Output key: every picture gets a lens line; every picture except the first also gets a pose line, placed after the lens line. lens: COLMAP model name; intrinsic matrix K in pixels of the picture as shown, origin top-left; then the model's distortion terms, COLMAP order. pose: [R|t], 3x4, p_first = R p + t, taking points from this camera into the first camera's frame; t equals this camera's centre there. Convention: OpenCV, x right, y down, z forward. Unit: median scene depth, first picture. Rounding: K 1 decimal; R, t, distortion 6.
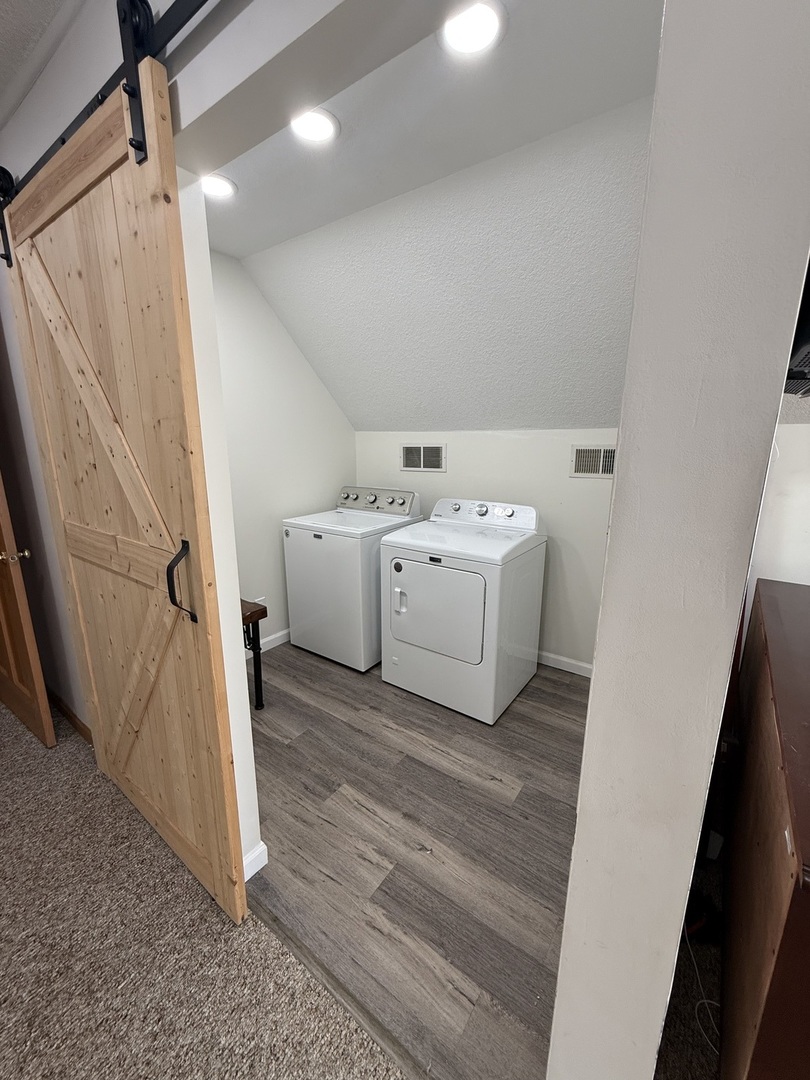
lens RADIAL K [[430.6, 0, 406.5], [0, 430.6, 537.5], [0, 0, 1]] dist [-0.000700, 0.000140]
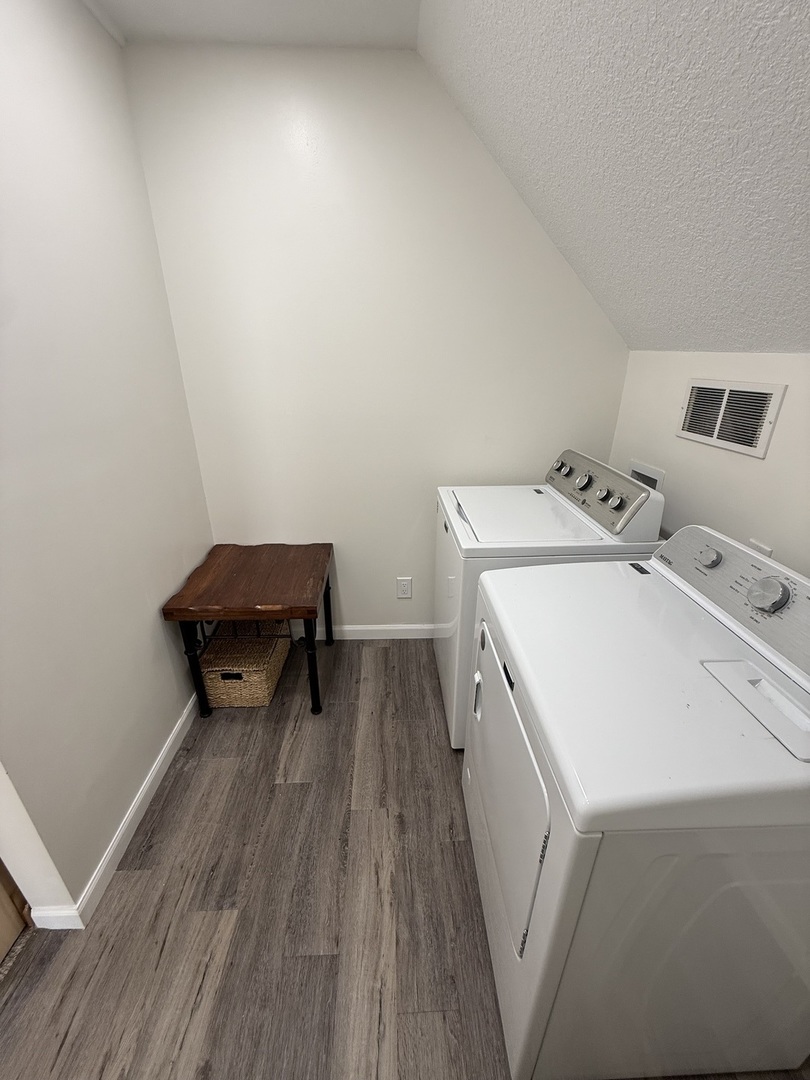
lens RADIAL K [[430.6, 0, 406.5], [0, 430.6, 537.5], [0, 0, 1]] dist [-0.000700, 0.000140]
pose [[0.616814, 0.311348, -0.722913, 0.252013], [-0.177591, 0.949807, 0.257542, -0.158987], [0.766813, -0.030473, 0.641147, 0.608329]]
